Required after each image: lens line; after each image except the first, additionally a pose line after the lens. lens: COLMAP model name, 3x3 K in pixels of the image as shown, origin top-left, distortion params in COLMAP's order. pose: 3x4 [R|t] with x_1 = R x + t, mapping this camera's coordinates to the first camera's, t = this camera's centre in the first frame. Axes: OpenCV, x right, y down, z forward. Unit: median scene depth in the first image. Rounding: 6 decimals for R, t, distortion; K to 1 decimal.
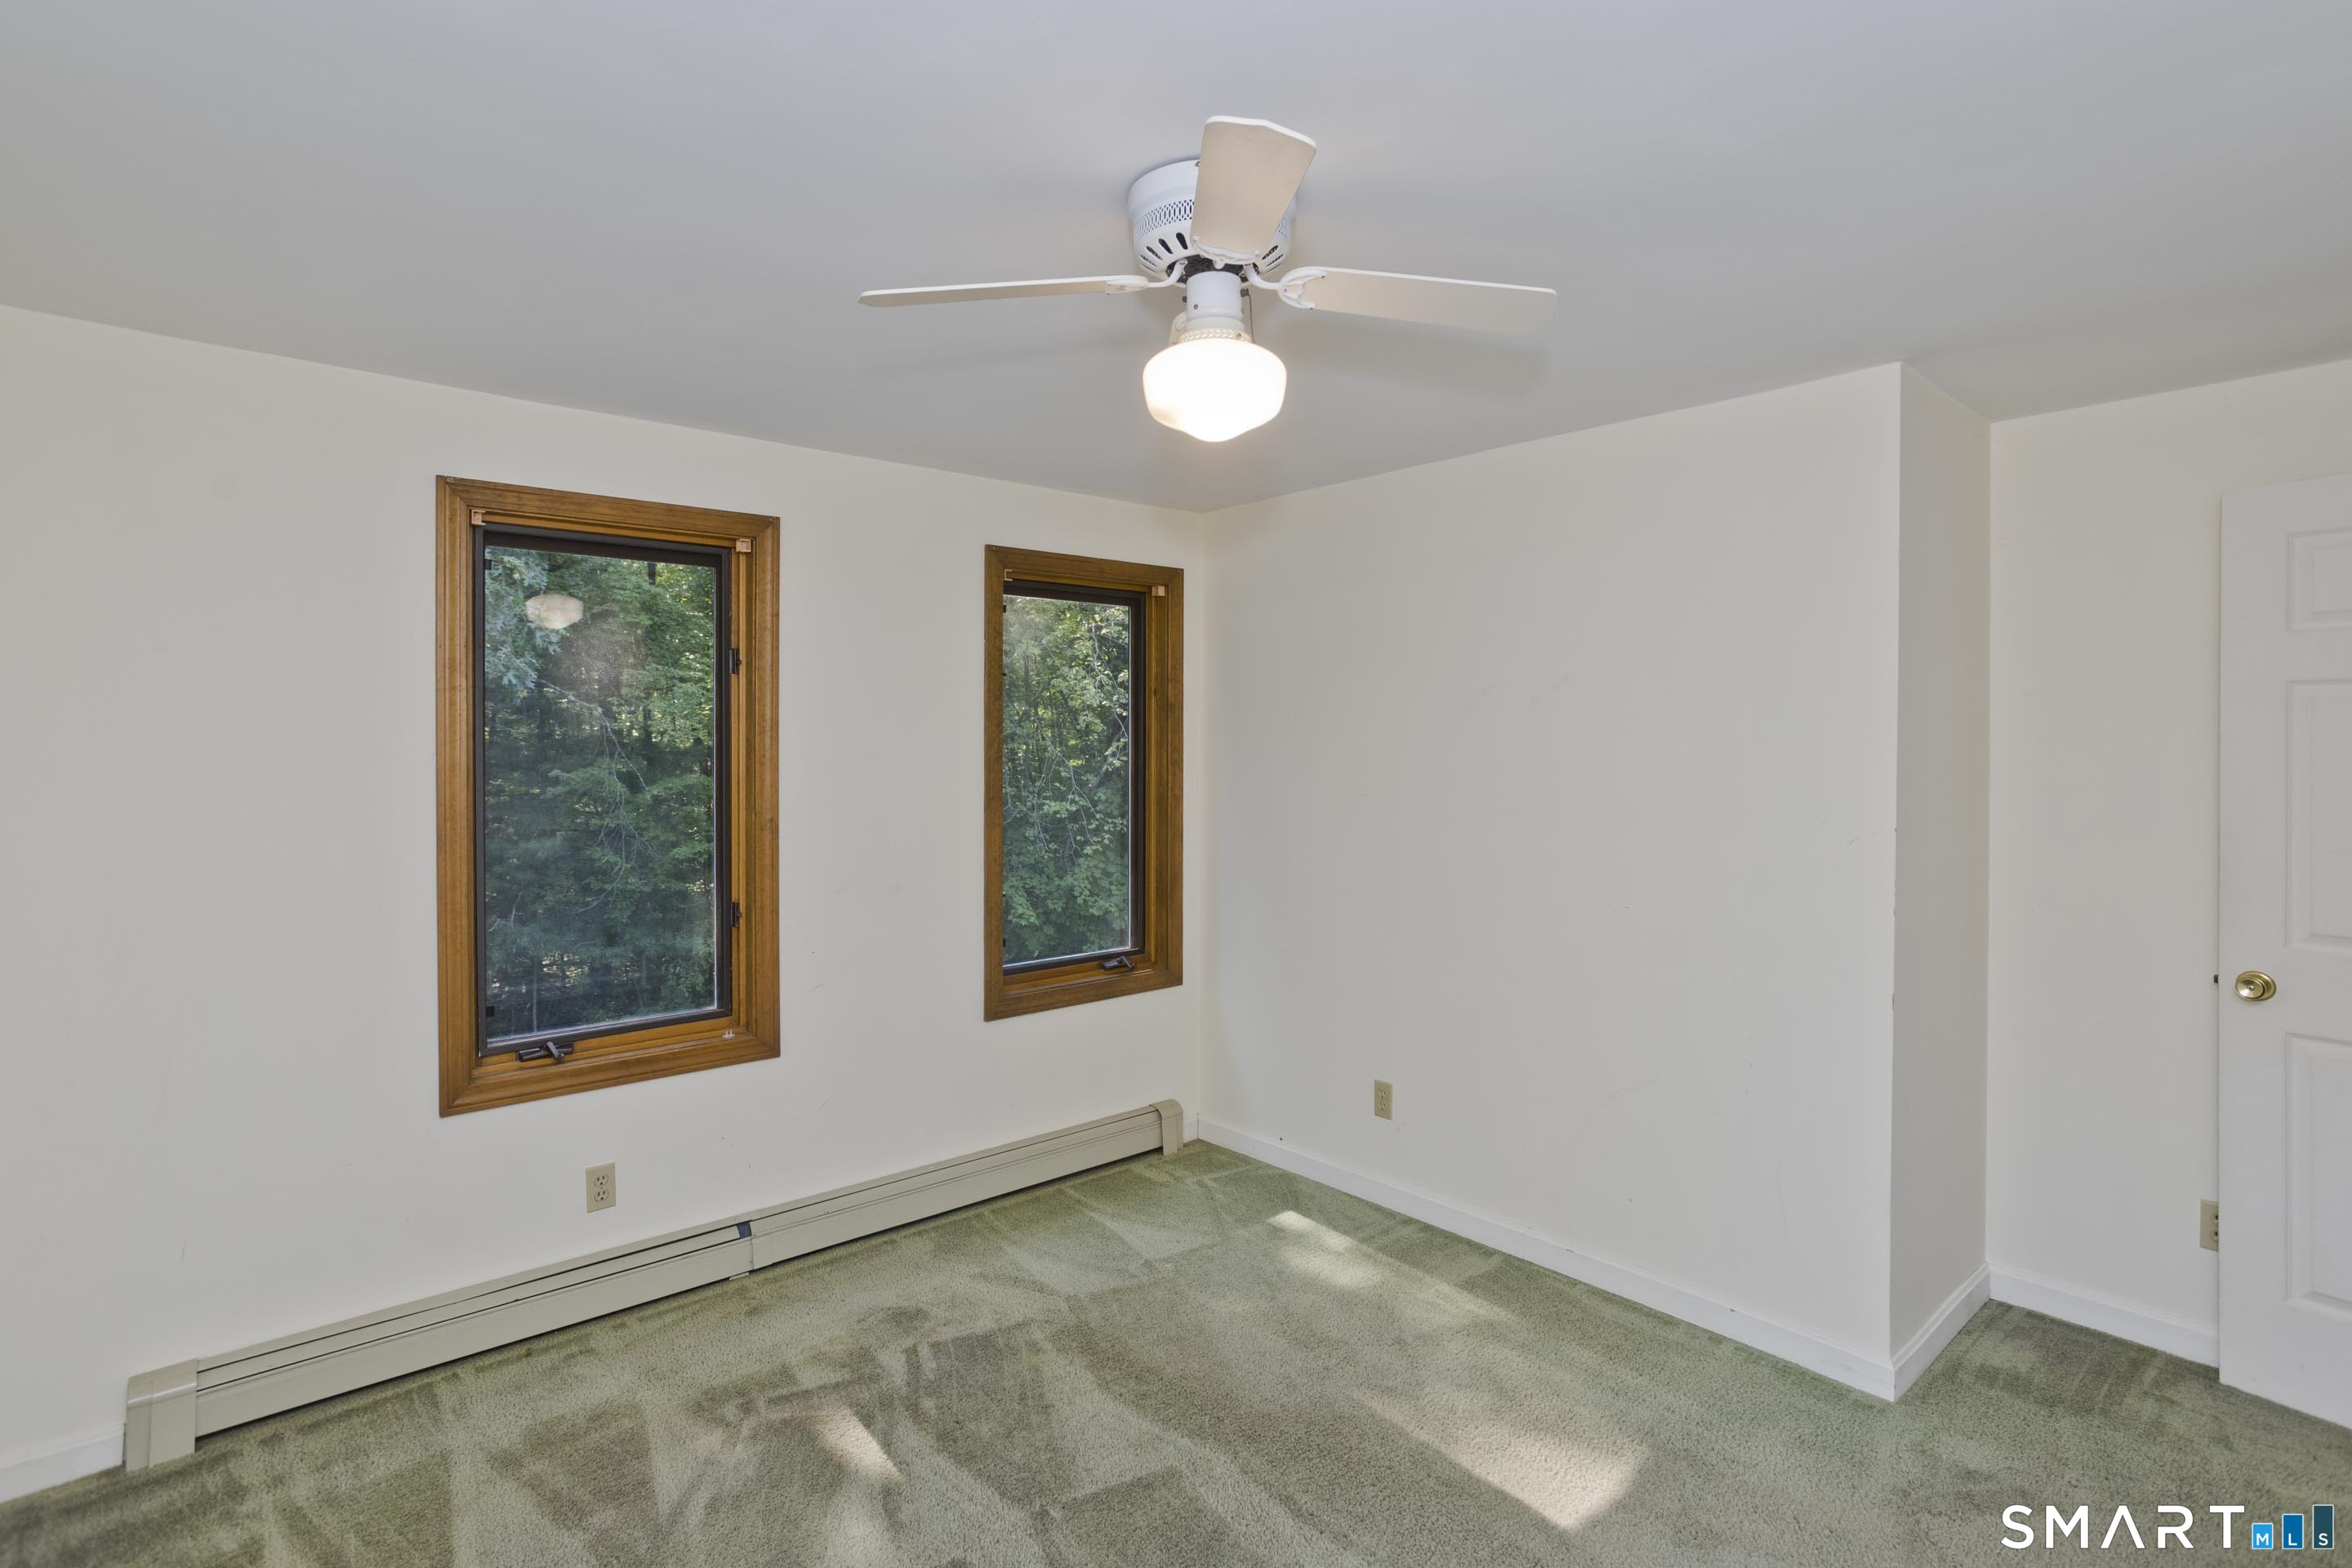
lens RADIAL K [[1171.9, 0, 1175.0], [0, 1171.9, 768.3], [0, 0, 1]] dist [-0.019887, 0.015375]
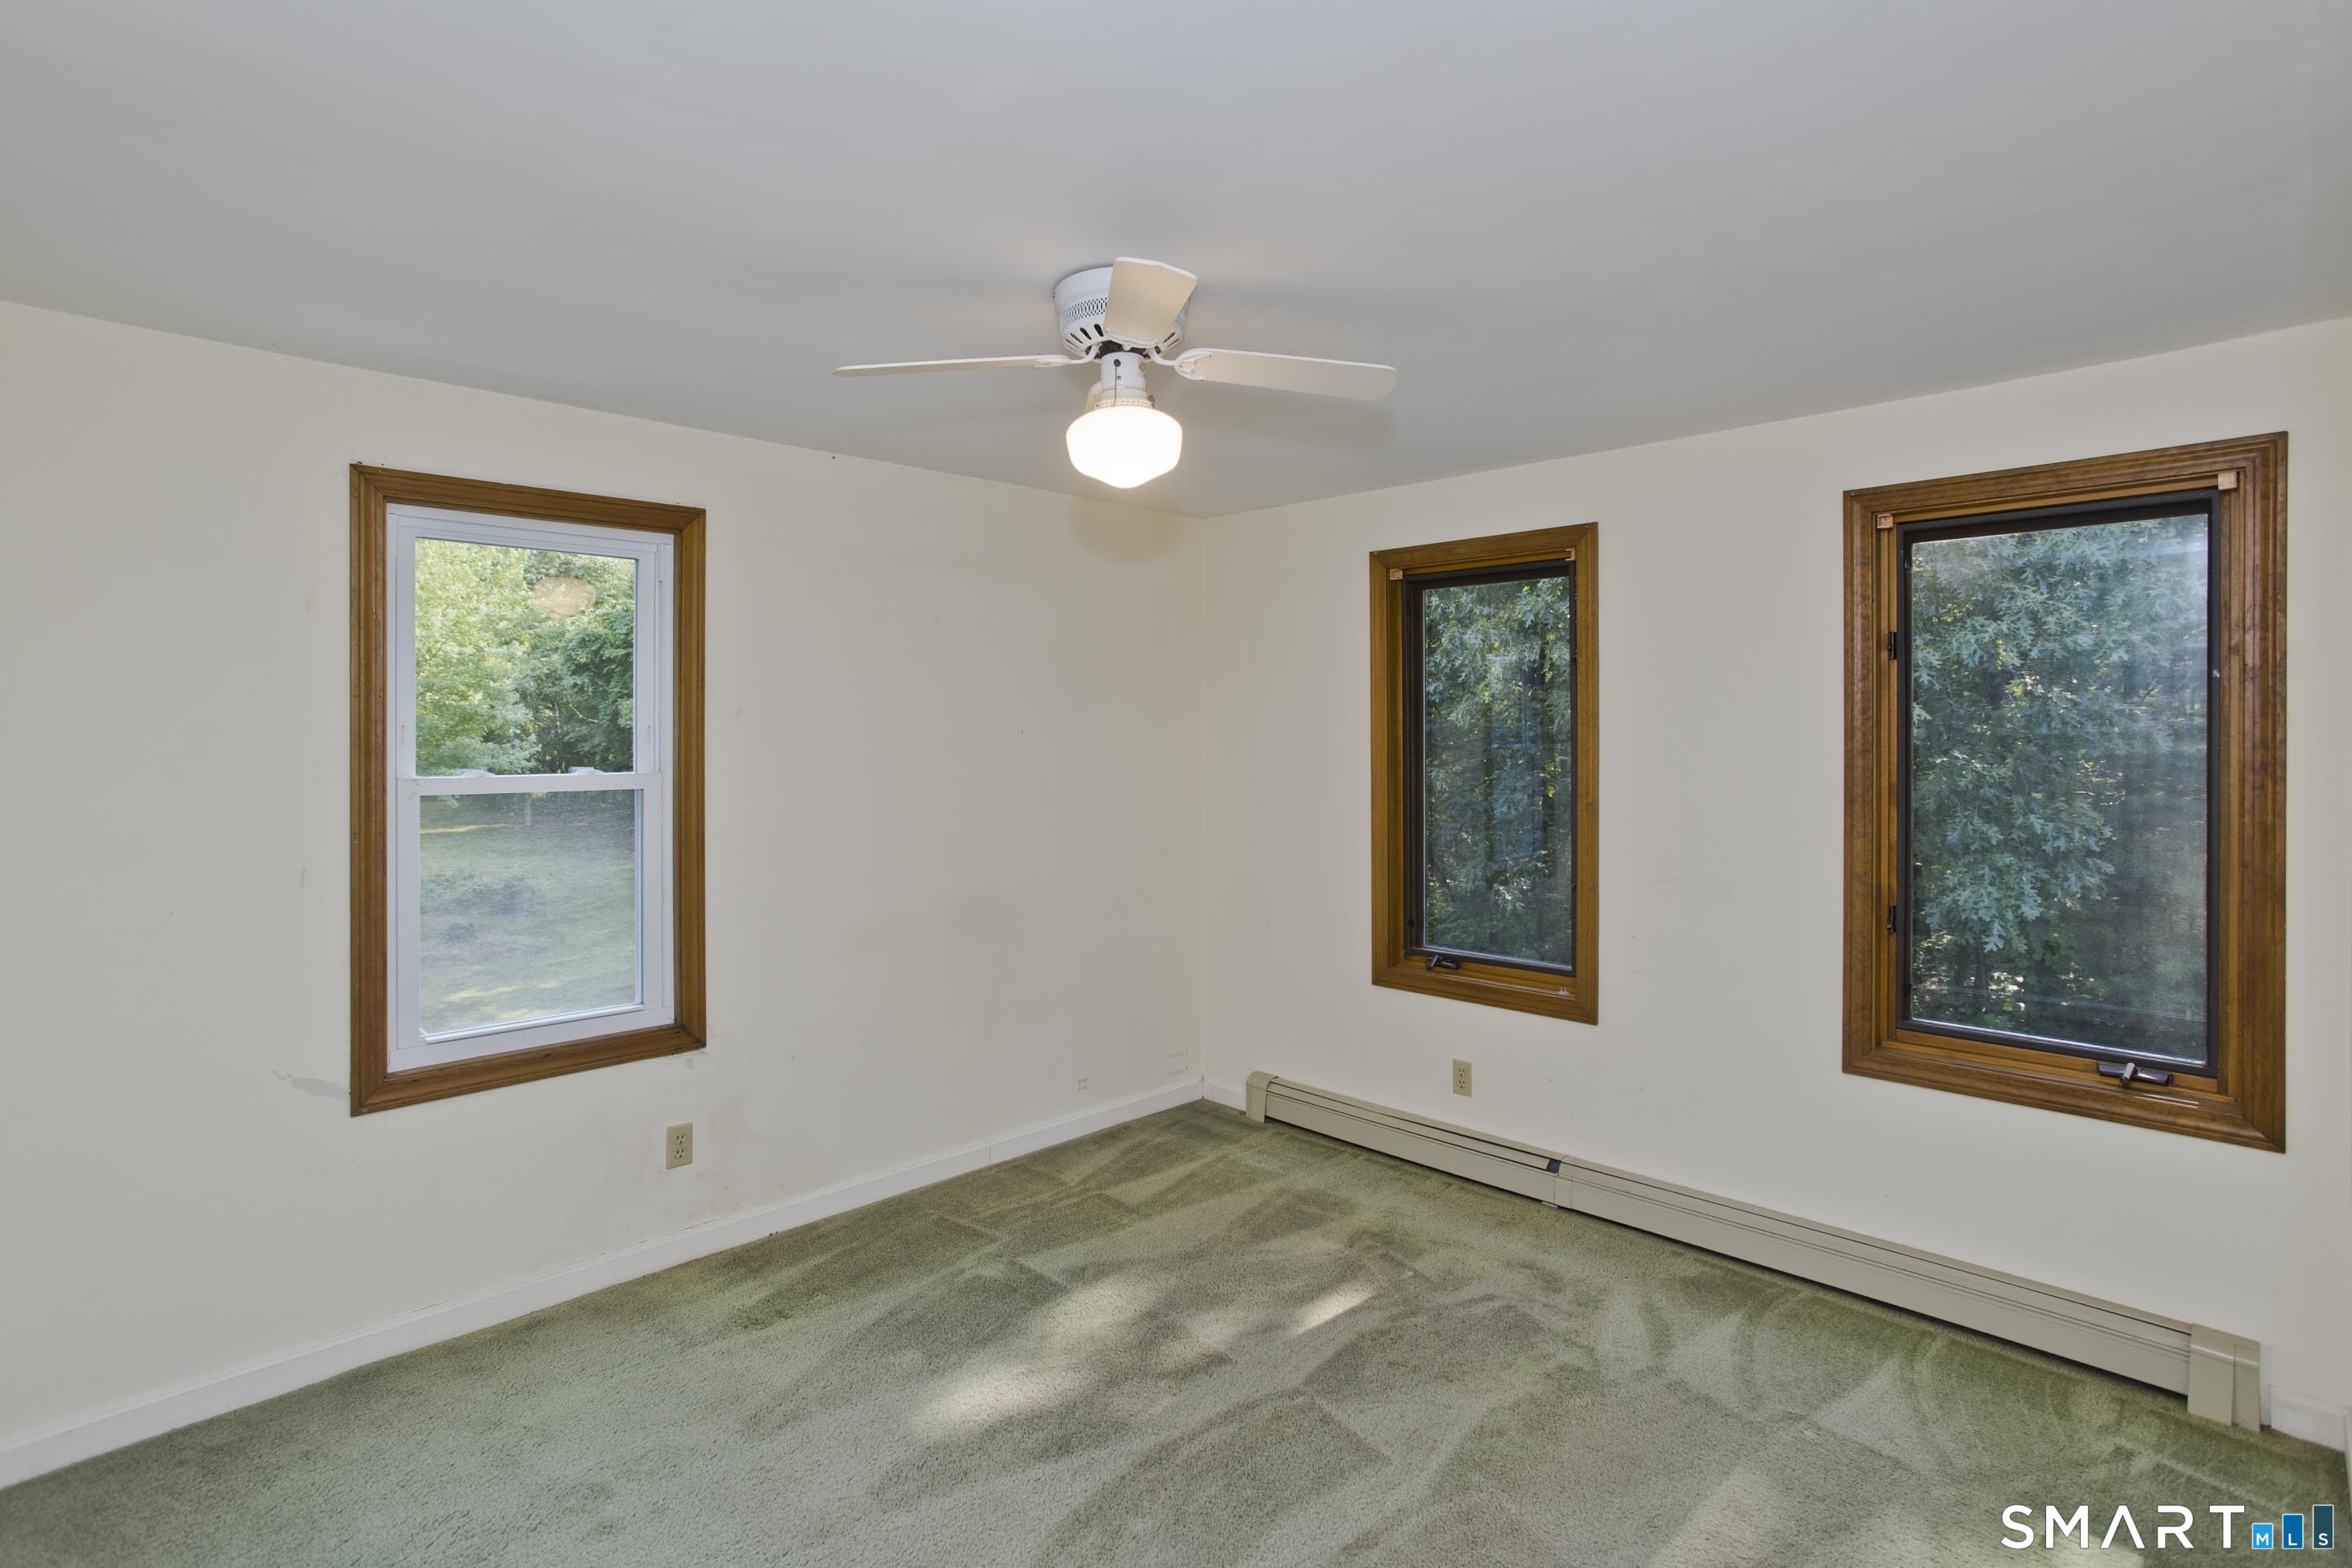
lens RADIAL K [[1171.9, 0, 1116.7], [0, 1171.9, 731.5], [0, 0, 1]] dist [-0.019887, 0.015375]
pose [[0.017191, 0.004856, -0.999840, 0.799618], [-0.003034, 0.999984, 0.004804, -0.031138], [0.999848, 0.002951, 0.017206, 0.590937]]
